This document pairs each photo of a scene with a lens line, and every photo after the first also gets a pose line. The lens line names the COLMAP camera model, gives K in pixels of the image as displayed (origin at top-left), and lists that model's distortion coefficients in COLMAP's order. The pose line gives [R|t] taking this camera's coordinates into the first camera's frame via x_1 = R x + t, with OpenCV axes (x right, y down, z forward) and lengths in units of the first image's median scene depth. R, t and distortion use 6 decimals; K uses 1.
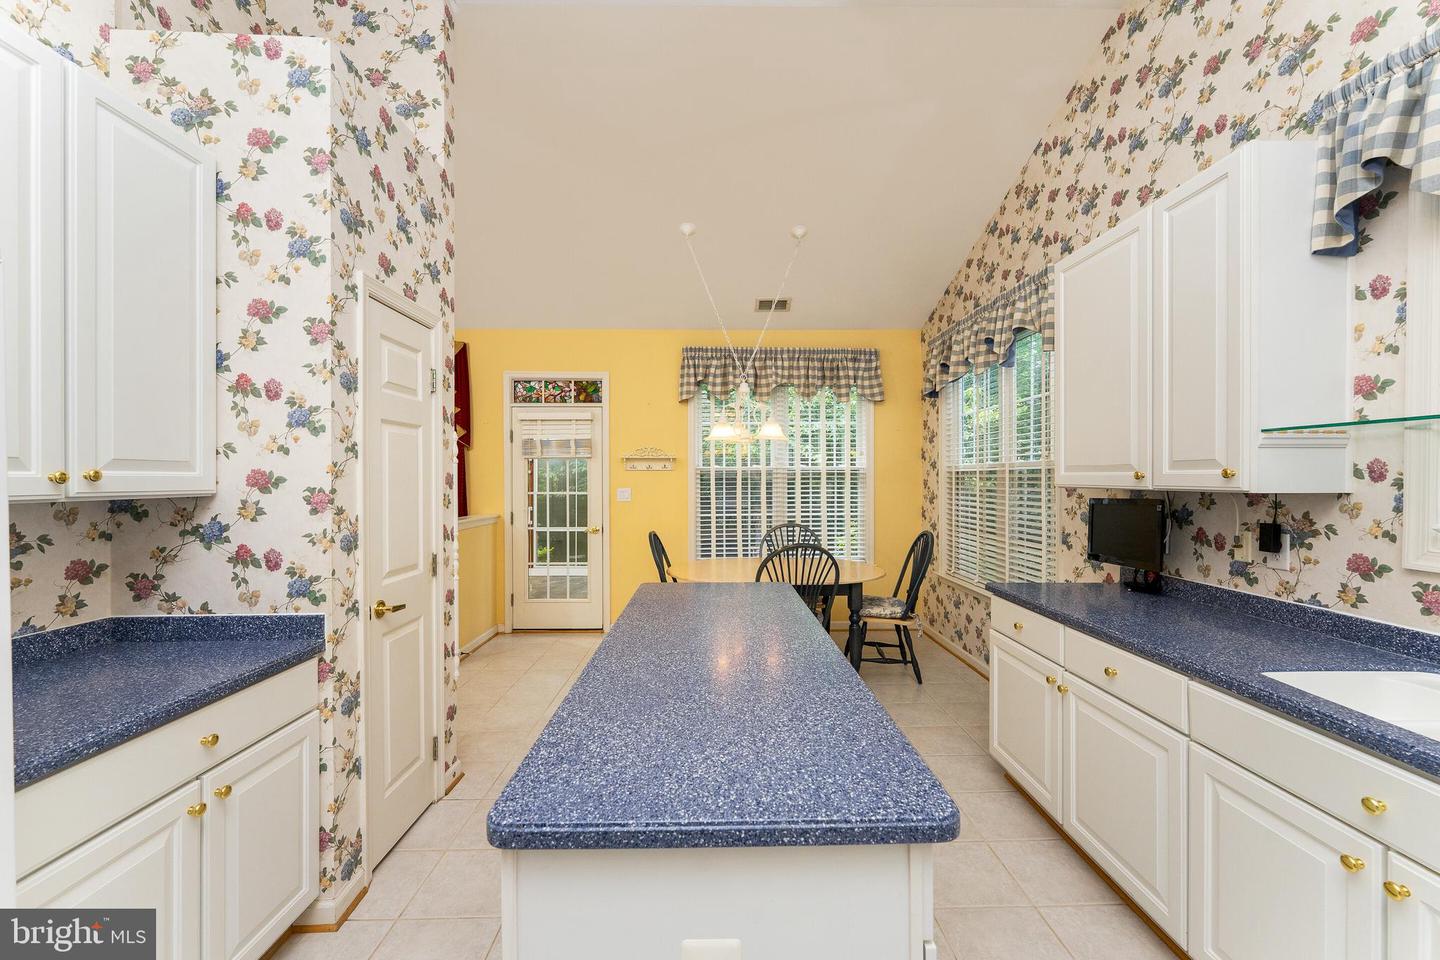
lens RADIAL K [[577.8, 0, 728.5], [0, 577.8, 482.5], [0, 0, 1]] dist [-0.002174, -0.000407]
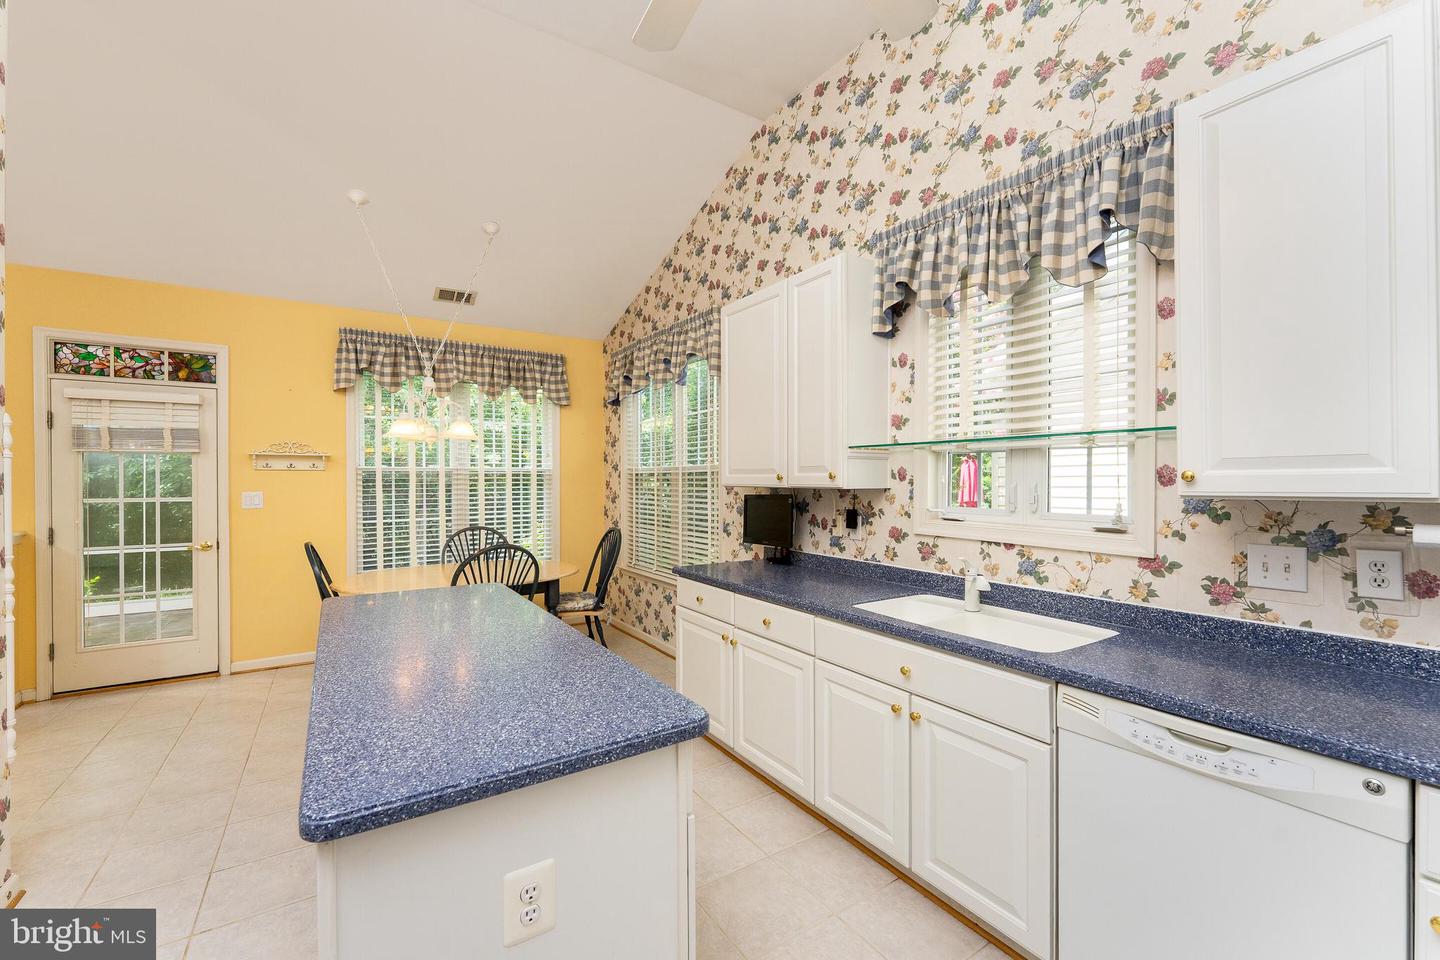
lens RADIAL K [[577.8, 0, 724.5], [0, 577.8, 485.5], [0, 0, 1]] dist [-0.002174, -0.000407]
pose [[0.847408, -0.005617, 0.530912, -0.113205], [0.004417, 0.999984, 0.003528, 0.002181], [-0.530924, -0.000644, 0.847419, -0.078488]]
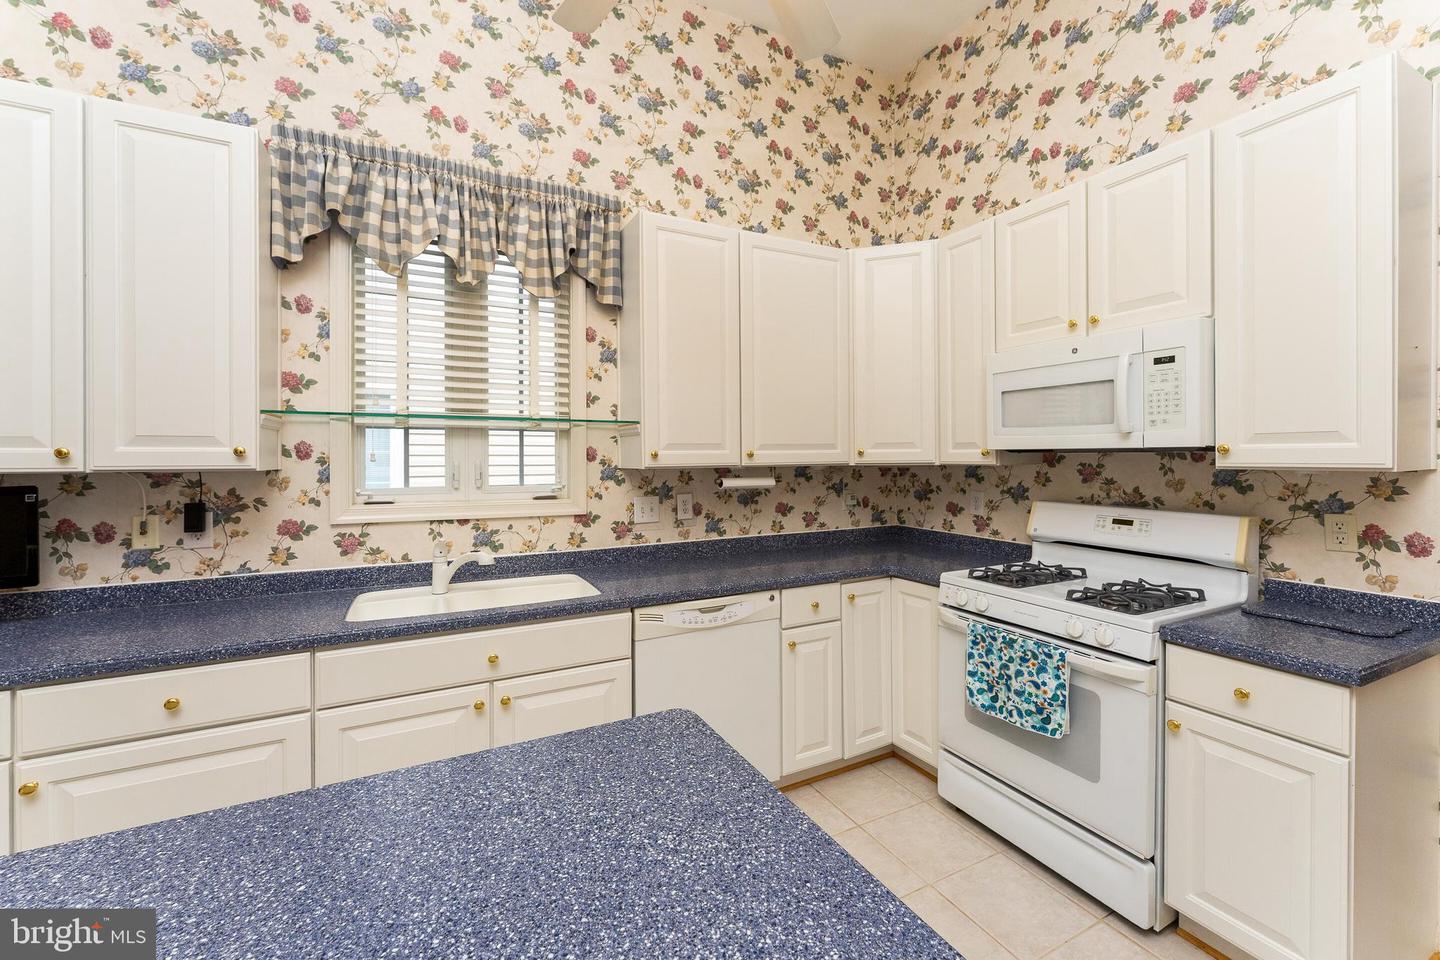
lens RADIAL K [[577.8, 0, 722.2], [0, 577.8, 463.6], [0, 0, 1]] dist [-0.002174, -0.000407]
pose [[-0.430181, -0.007530, 0.902711, -0.289726], [0.010729, 0.999852, 0.013453, 0.000000], [-0.902679, 0.015473, -0.430037, 0.522379]]
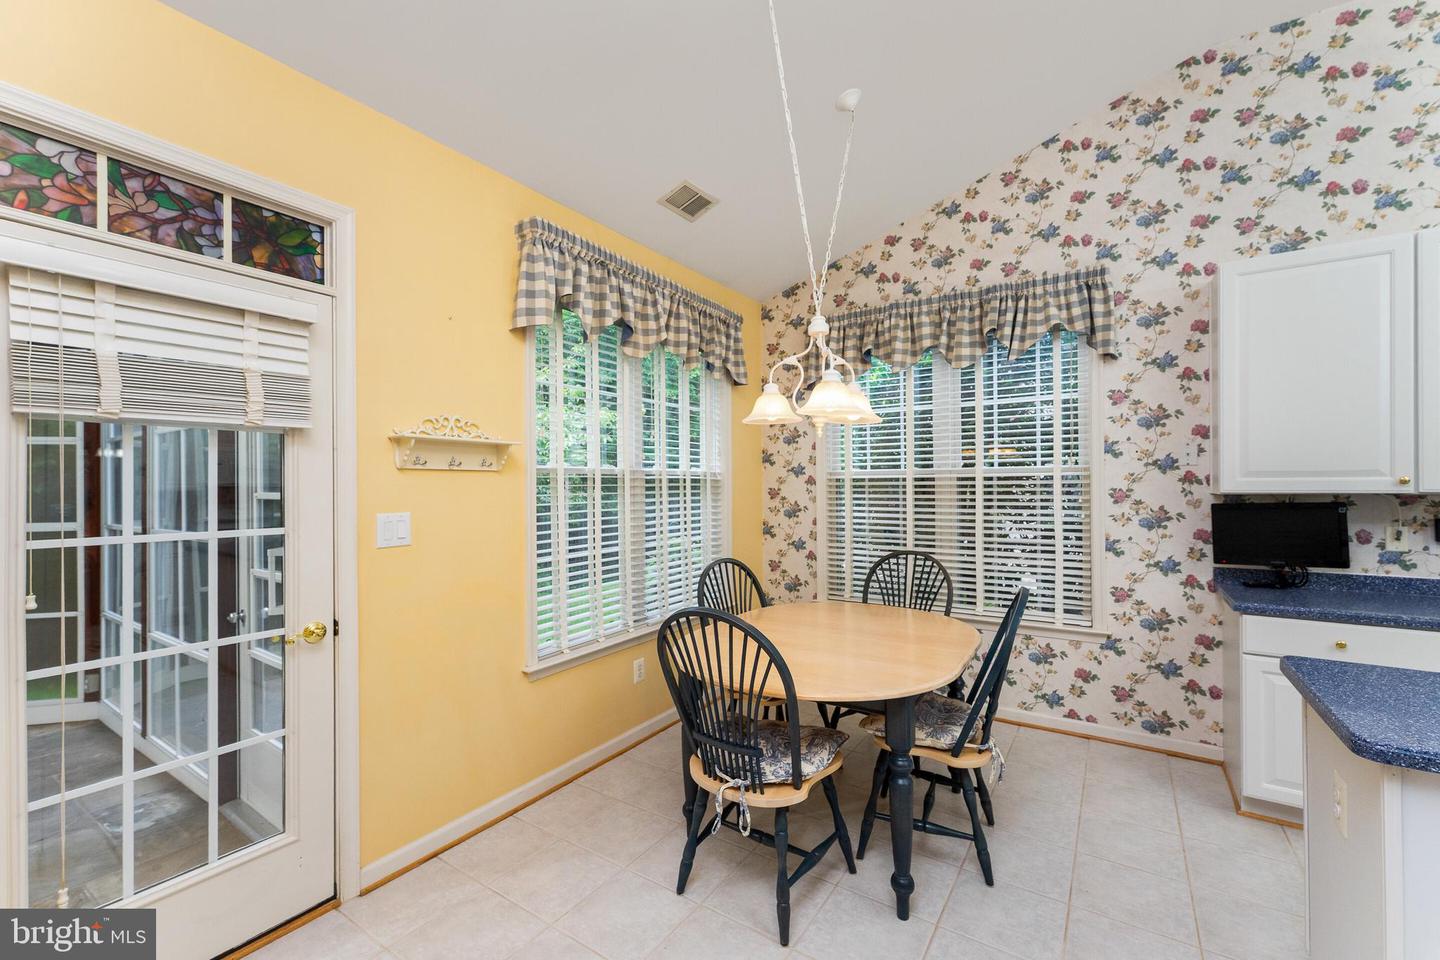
lens RADIAL K [[577.8, 0, 731.6], [0, 577.8, 488.7], [0, 0, 1]] dist [-0.002174, -0.000407]
pose [[0.584375, -0.008036, 0.811444, -0.838119], [0.011276, 0.999935, 0.001782, -0.012739], [-0.811405, 0.008109, 0.584428, 1.301721]]
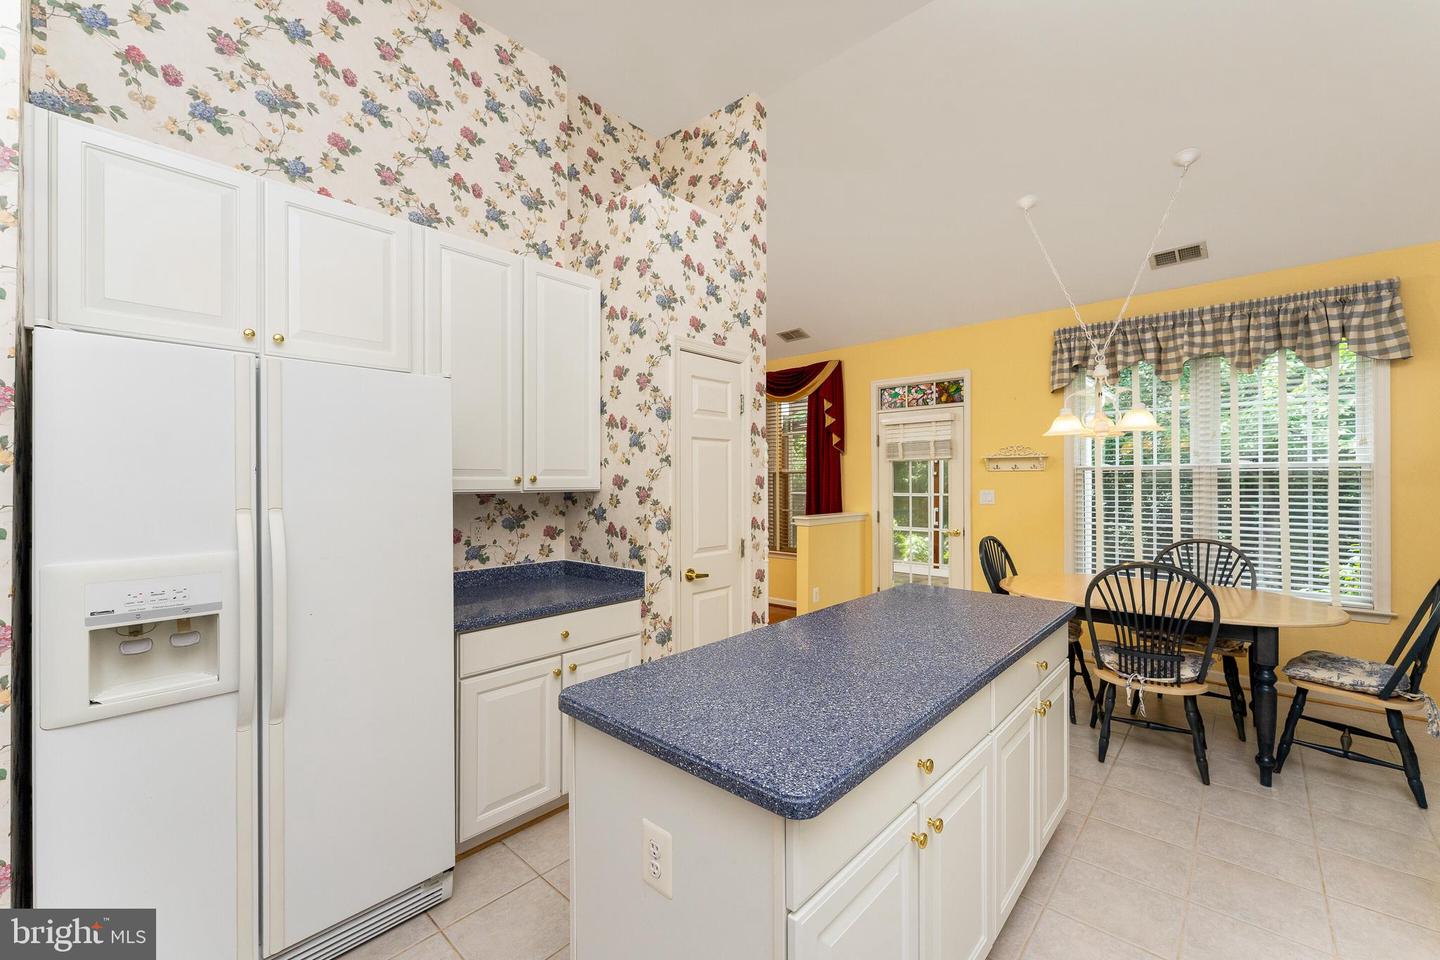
lens RADIAL K [[577.8, 0, 727.8], [0, 577.8, 482.2], [0, 0, 1]] dist [-0.002174, -0.000407]
pose [[0.728270, 0.001527, -0.685288, 0.357934], [-0.003606, 0.999992, -0.001603, -0.000269], [0.685280, 0.003638, 0.728270, 0.048730]]
